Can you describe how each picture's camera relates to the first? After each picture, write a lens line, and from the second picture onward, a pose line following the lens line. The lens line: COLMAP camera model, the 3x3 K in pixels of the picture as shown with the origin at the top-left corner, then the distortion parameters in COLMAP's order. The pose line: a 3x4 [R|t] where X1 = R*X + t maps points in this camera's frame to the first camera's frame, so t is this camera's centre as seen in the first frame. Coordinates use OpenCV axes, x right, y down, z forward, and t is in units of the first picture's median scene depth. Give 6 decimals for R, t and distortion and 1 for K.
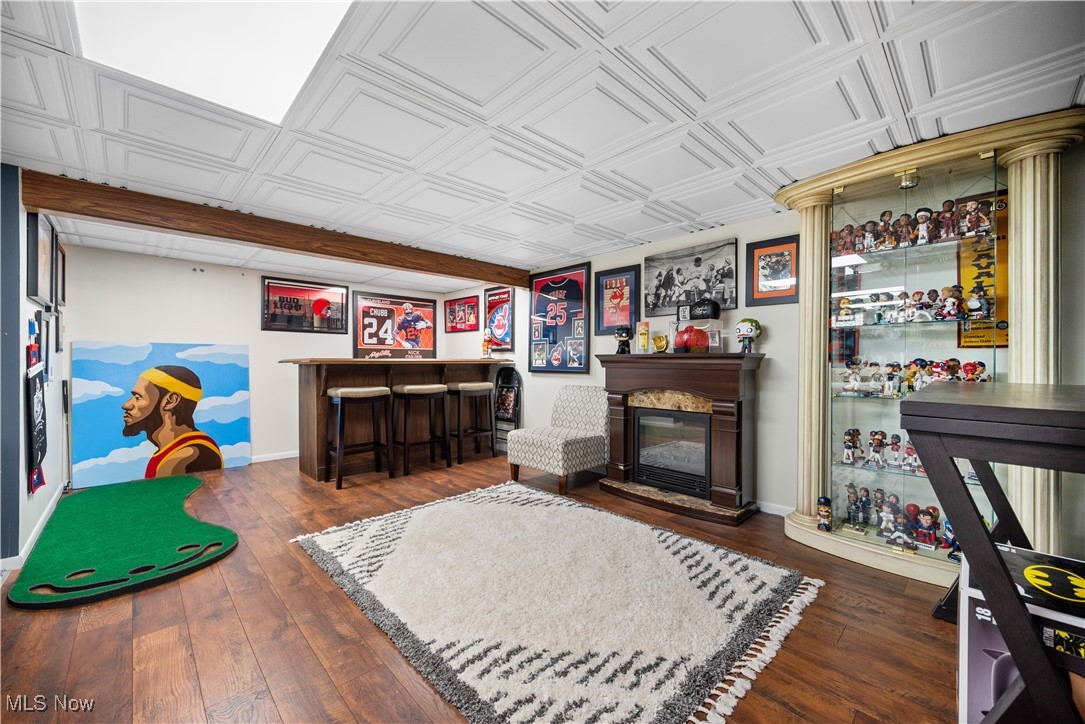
lens RADIAL K [[428.4, 0, 545.4], [0, 428.4, 358.7], [0, 0, 1]] dist [-0.000832, 0.000138]
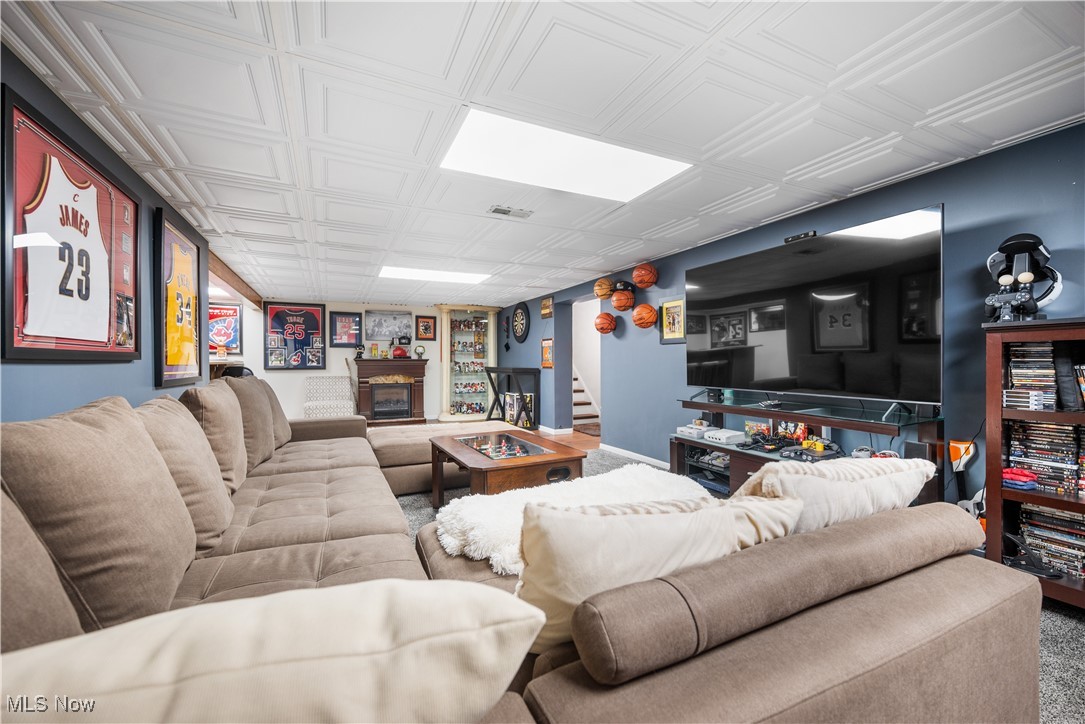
lens RADIAL K [[428.4, 0, 545.4], [0, 428.4, 358.7], [0, 0, 1]] dist [-0.000832, 0.000138]
pose [[0.307036, 0.005730, 0.951681, -1.454999], [-0.004838, 0.999978, -0.004460, -0.005175], [-0.951686, -0.003235, 0.307057, -0.428994]]
